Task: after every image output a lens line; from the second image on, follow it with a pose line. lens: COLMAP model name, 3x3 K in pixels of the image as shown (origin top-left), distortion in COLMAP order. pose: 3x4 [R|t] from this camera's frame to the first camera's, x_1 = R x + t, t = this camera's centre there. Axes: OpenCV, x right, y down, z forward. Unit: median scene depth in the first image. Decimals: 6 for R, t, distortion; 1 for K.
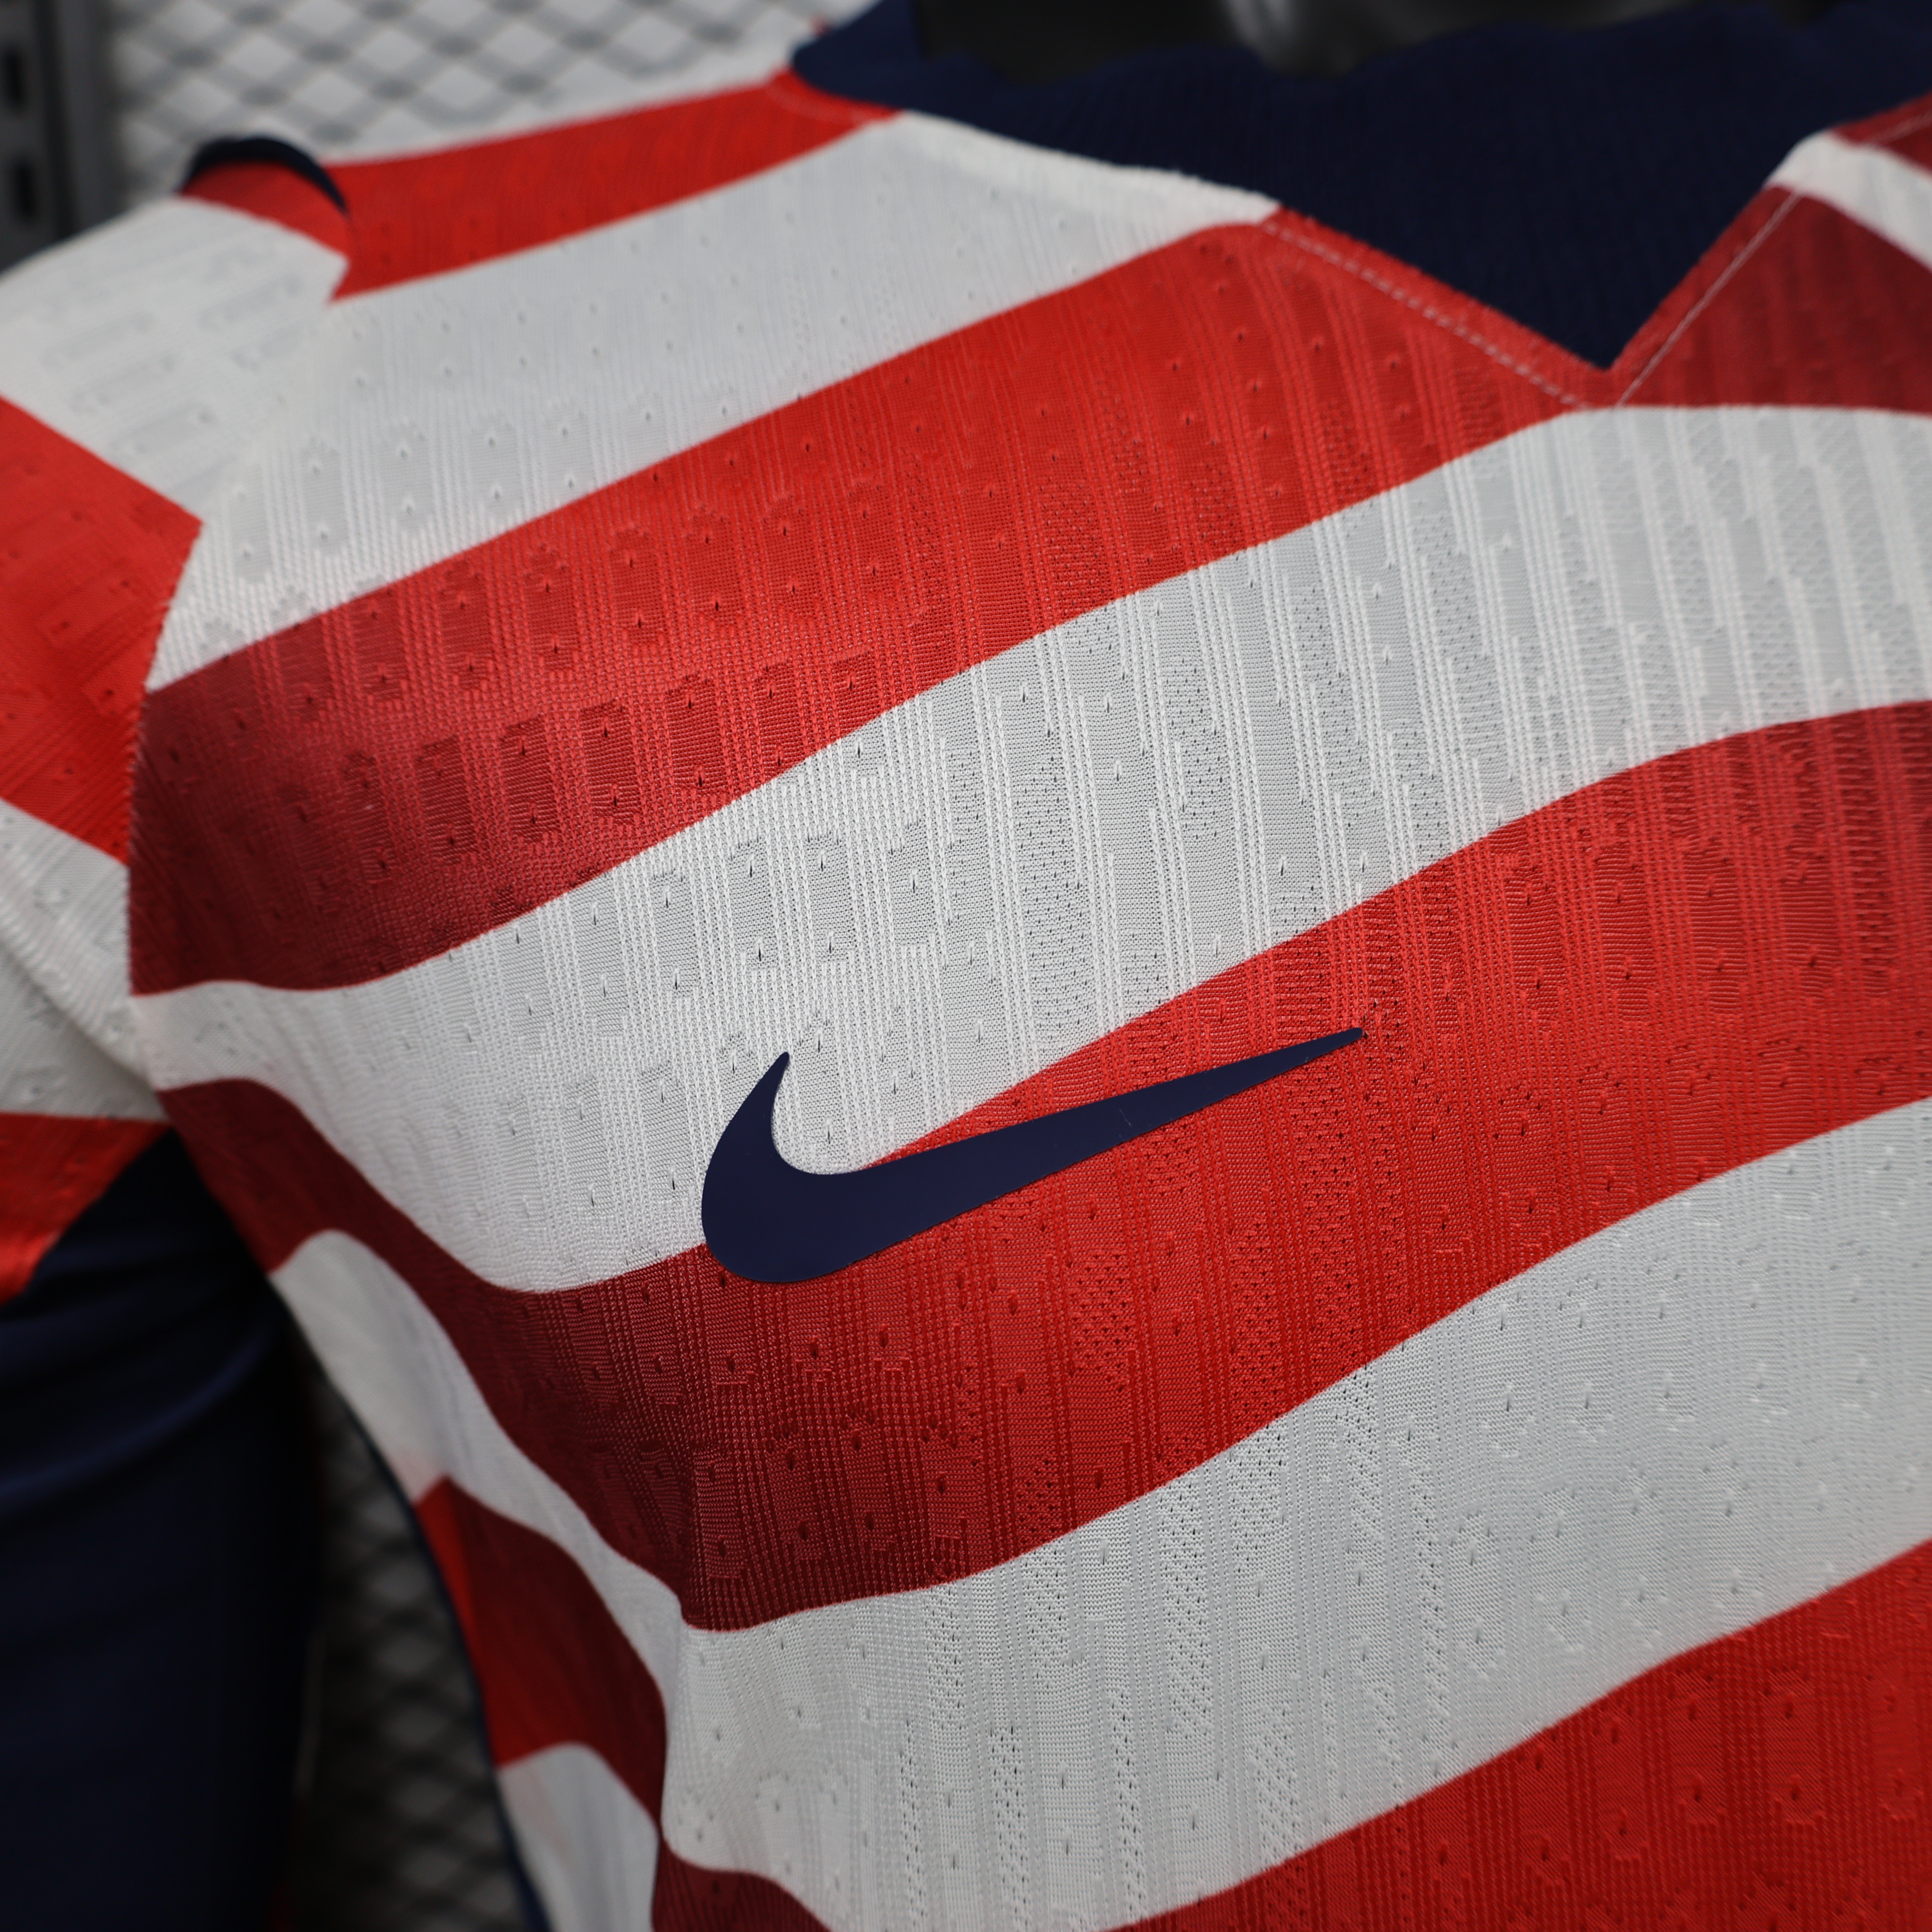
lens RADIAL K [[2014.8, 0, 966.6], [0, 2014.8, 1008.4], [0, 0, 1]] dist [-0.004291, -0.001911]
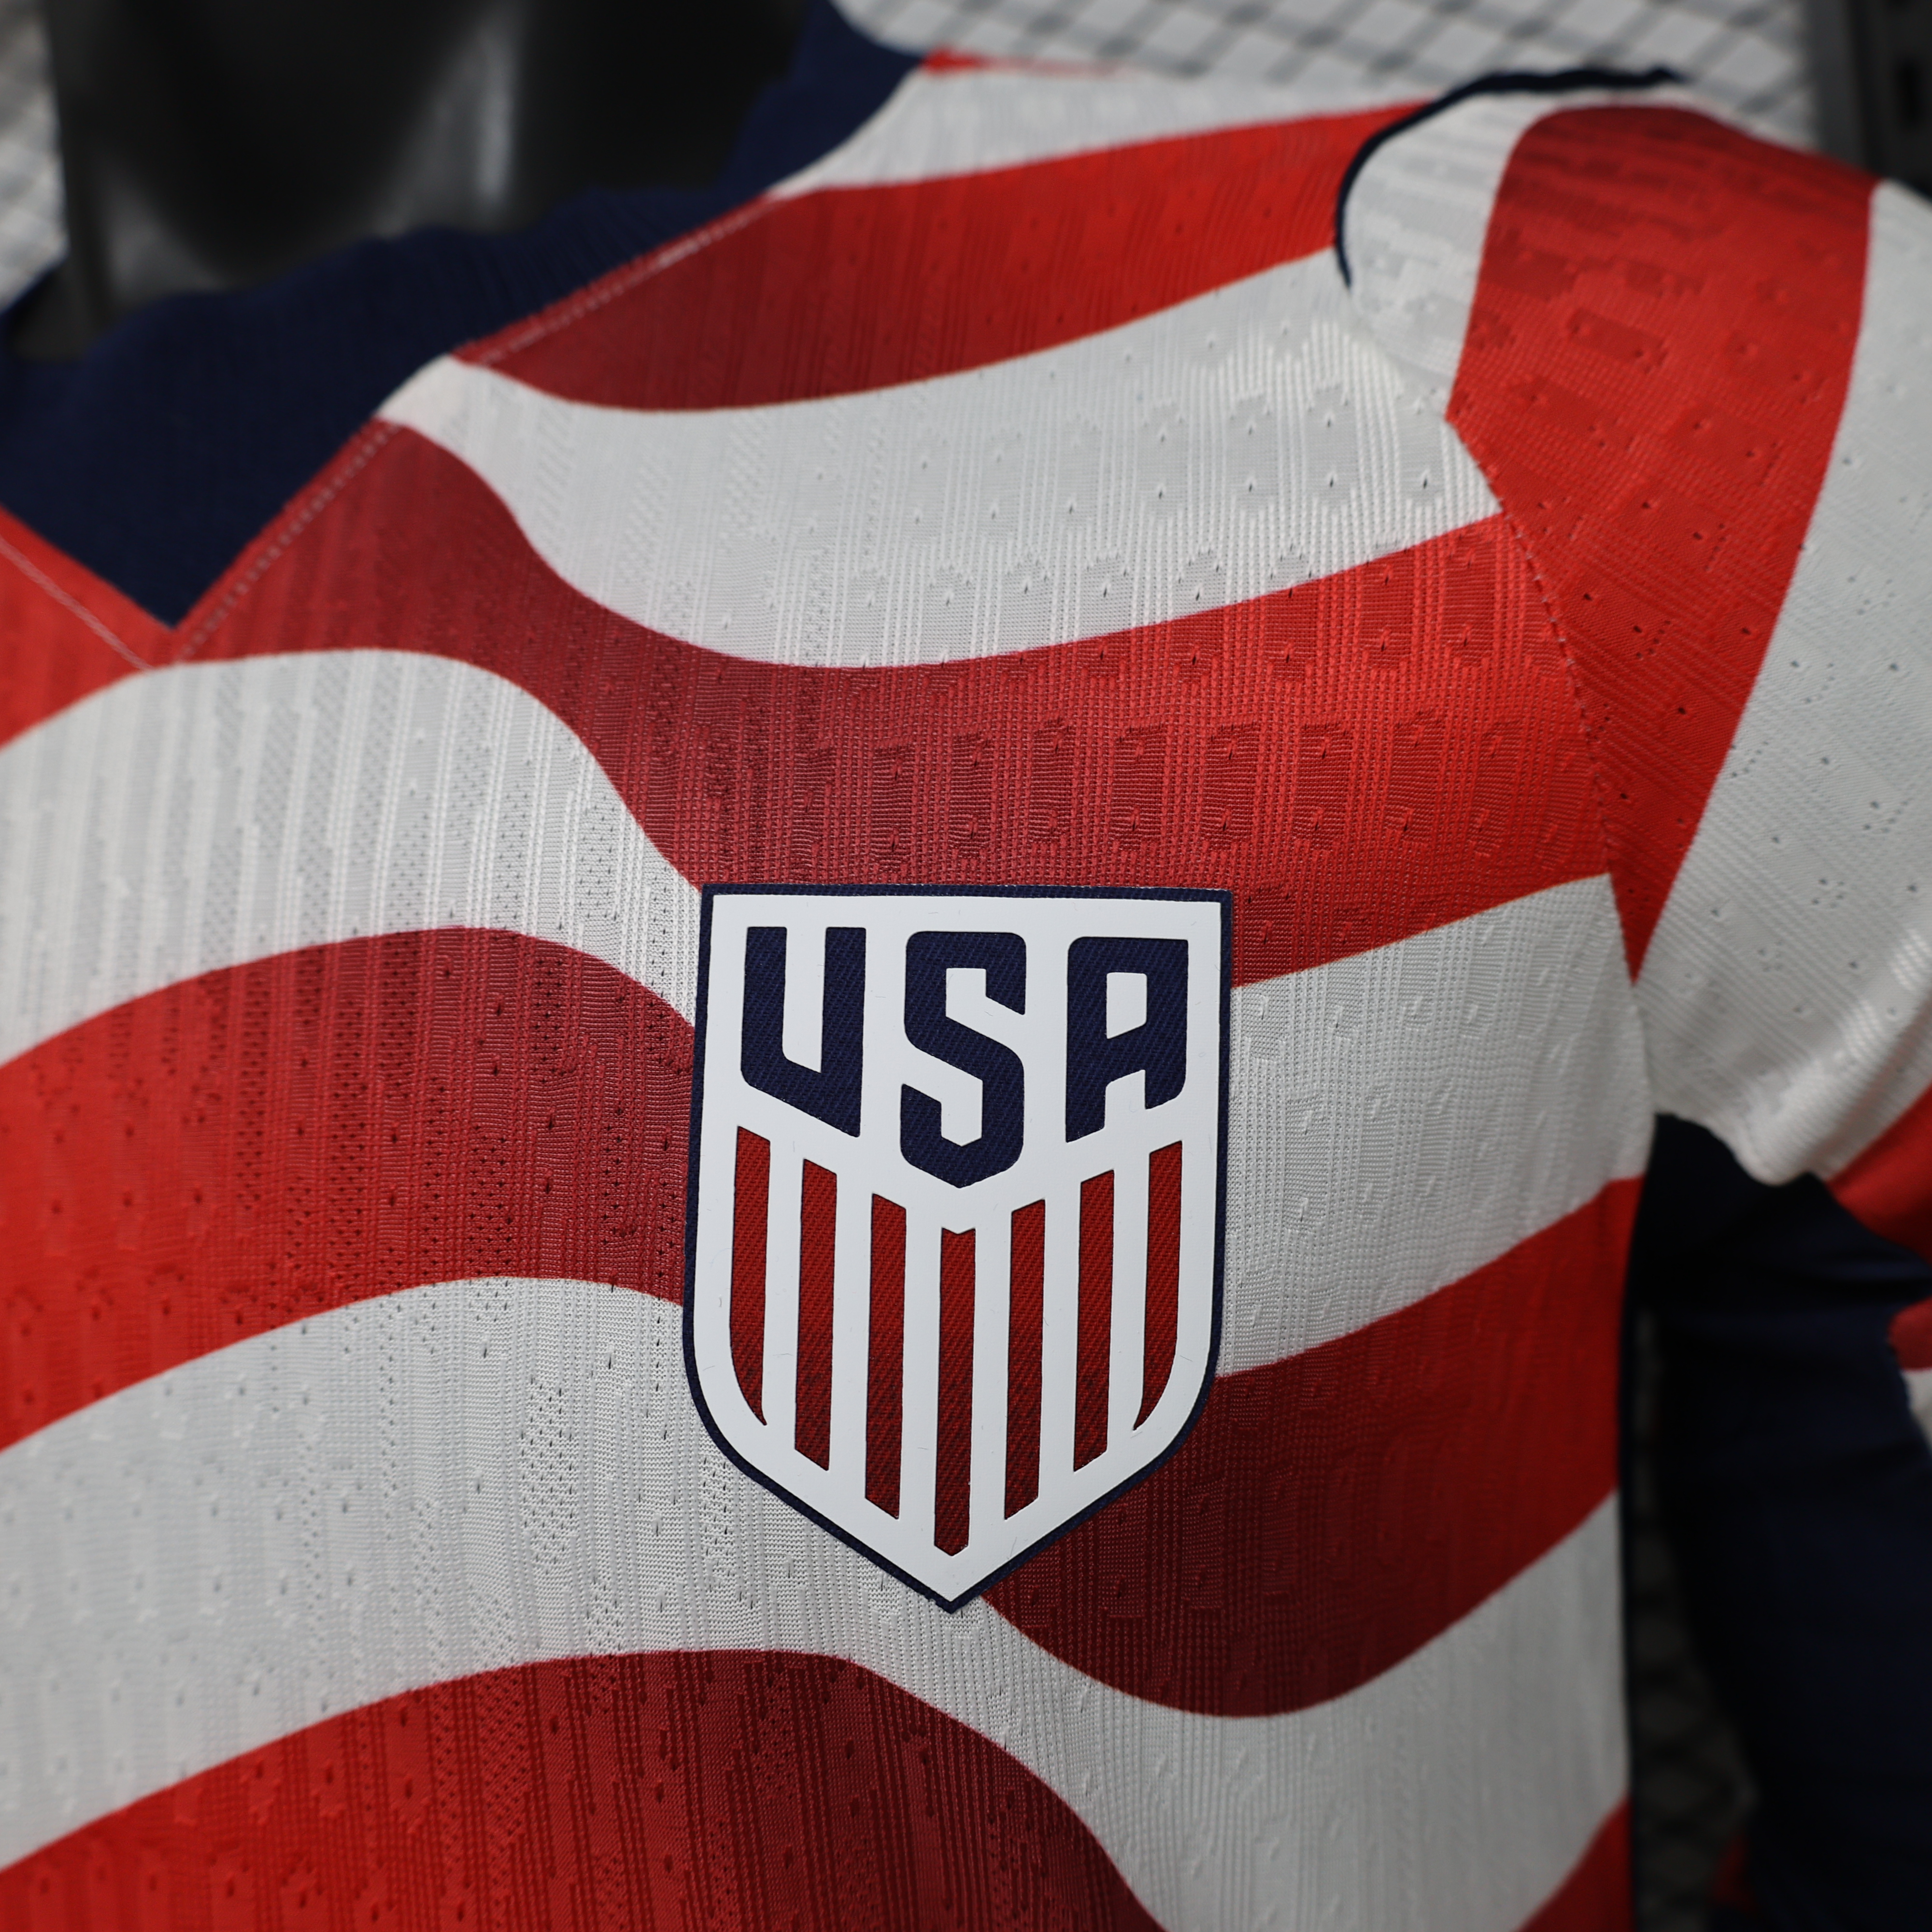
lens RADIAL K [[1971.5, 0, 936.7], [0, 1971.5, 967.7], [0, 0, 1]] dist [-0.025755, 0.041860]
pose [[0.943082, -0.033100, -0.330909, 1.079818], [0.041162, 0.999001, 0.017383, -0.139020], [0.330003, -0.030015, 0.943503, 0.130891]]
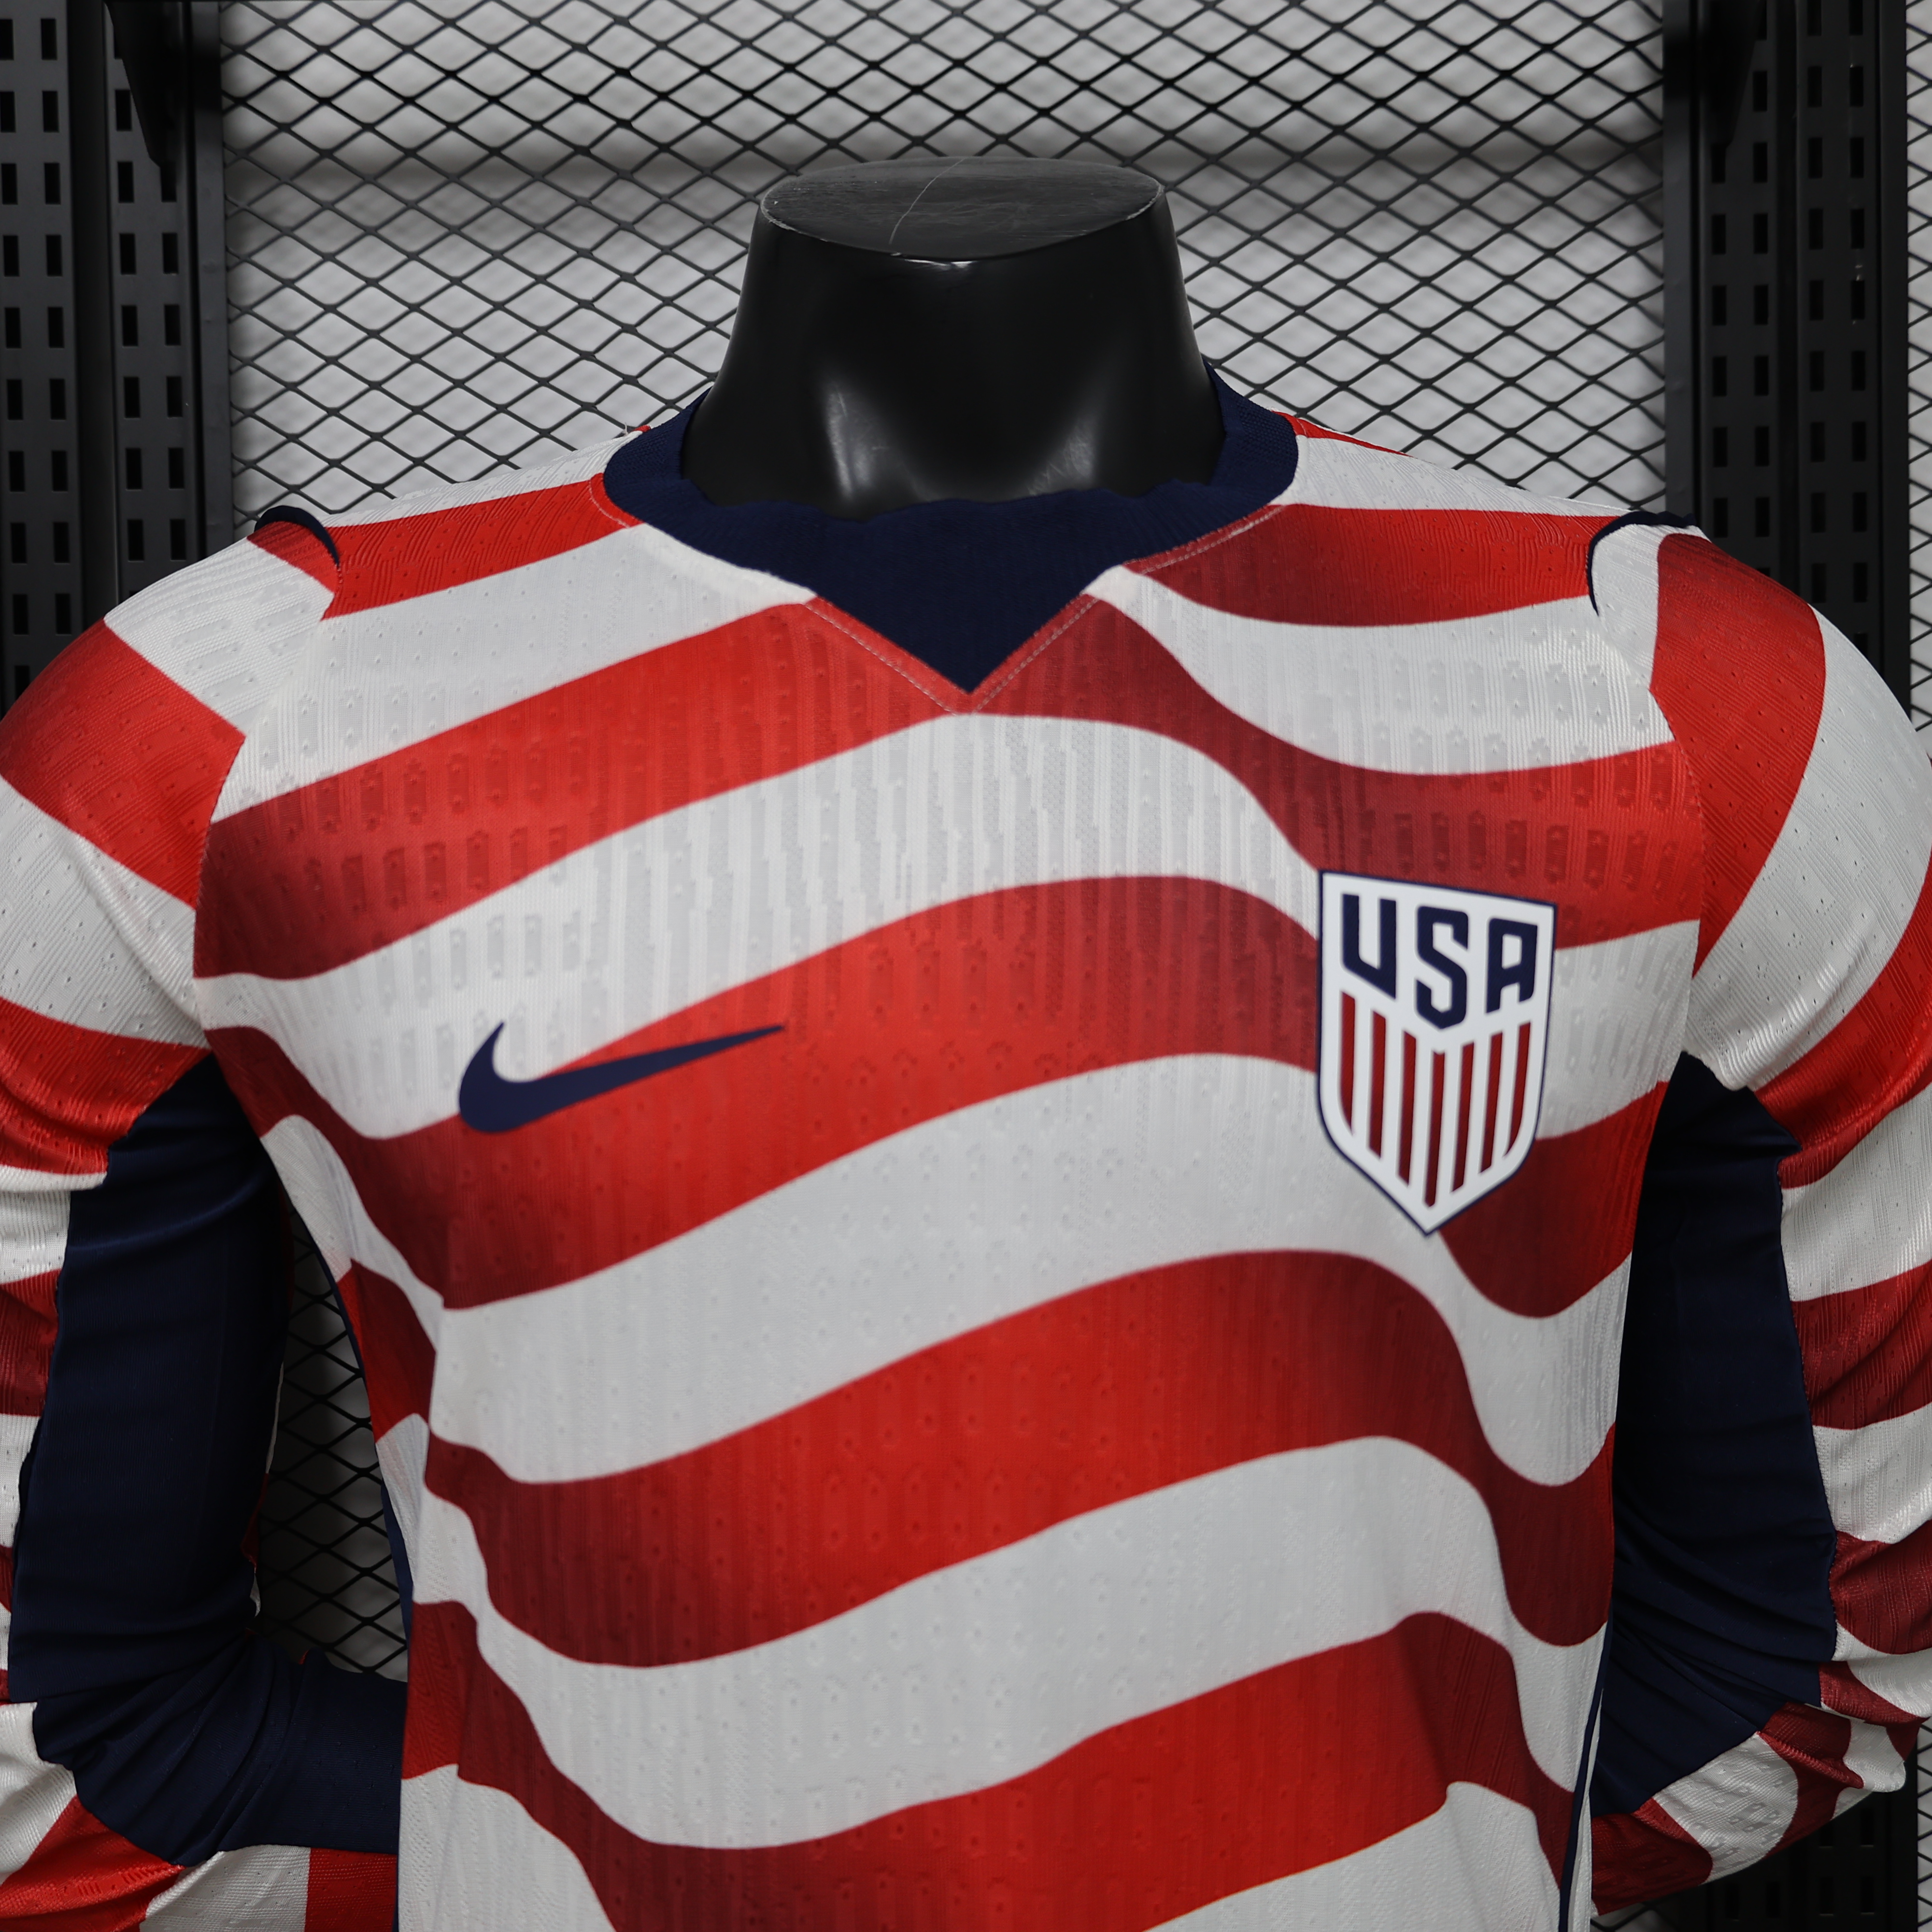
lens RADIAL K [[2014.8, 0, 966.6], [0, 2014.8, 1008.4], [0, 0, 1]] dist [-0.004291, -0.001911]
pose [[0.996964, 0.056360, -0.053717, 0.445205], [-0.058120, 0.997803, -0.031788, 0.042716], [0.051807, 0.034814, 0.998050, -0.918624]]
